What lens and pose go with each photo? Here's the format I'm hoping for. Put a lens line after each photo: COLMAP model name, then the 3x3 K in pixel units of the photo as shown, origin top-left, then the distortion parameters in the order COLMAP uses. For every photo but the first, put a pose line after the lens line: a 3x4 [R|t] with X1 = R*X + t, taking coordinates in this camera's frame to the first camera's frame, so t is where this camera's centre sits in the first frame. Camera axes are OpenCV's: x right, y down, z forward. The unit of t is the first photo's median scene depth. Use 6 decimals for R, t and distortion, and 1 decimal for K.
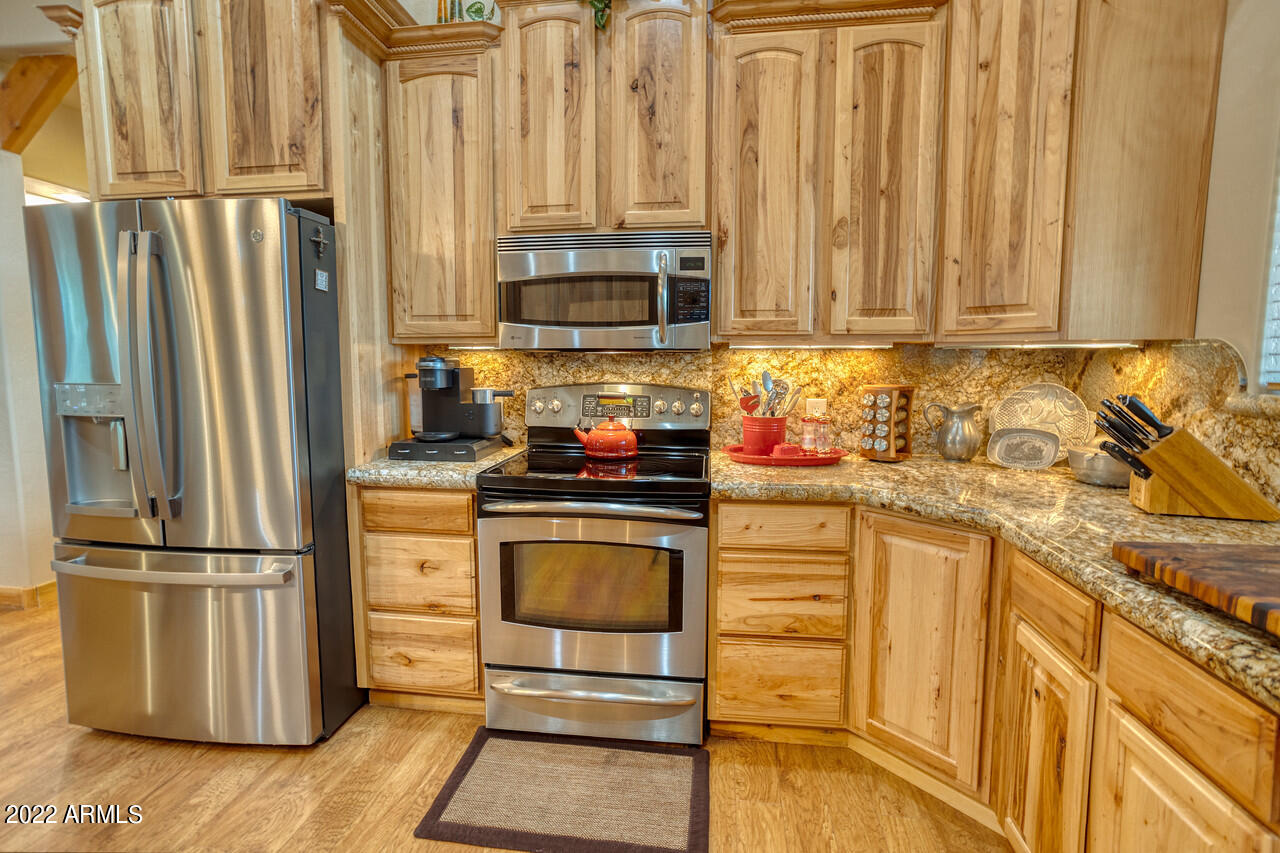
lens RADIAL K [[628.9, 0, 637.6], [0, 628.9, 420.1], [0, 0, 1]] dist [-0.030846, 0.019262]
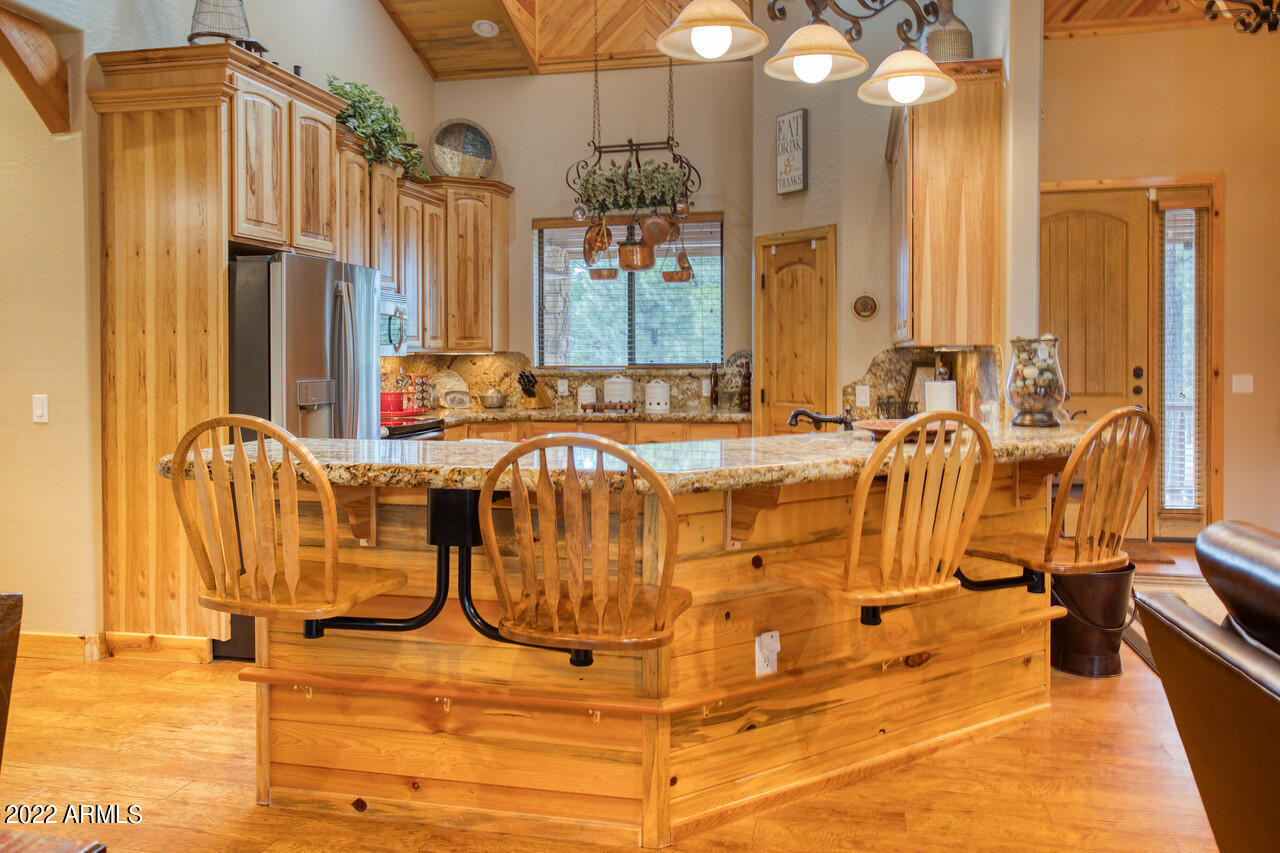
lens RADIAL K [[861.0, 0, 641.0], [0, 861.0, 351.5], [0, 0, 1]] dist [-0.033934, 0.001840]
pose [[0.080657, 0.001614, 0.996741, -2.618261], [0.101367, 0.994801, -0.009814, -0.029570], [-0.991574, 0.101829, 0.080074, 0.096386]]
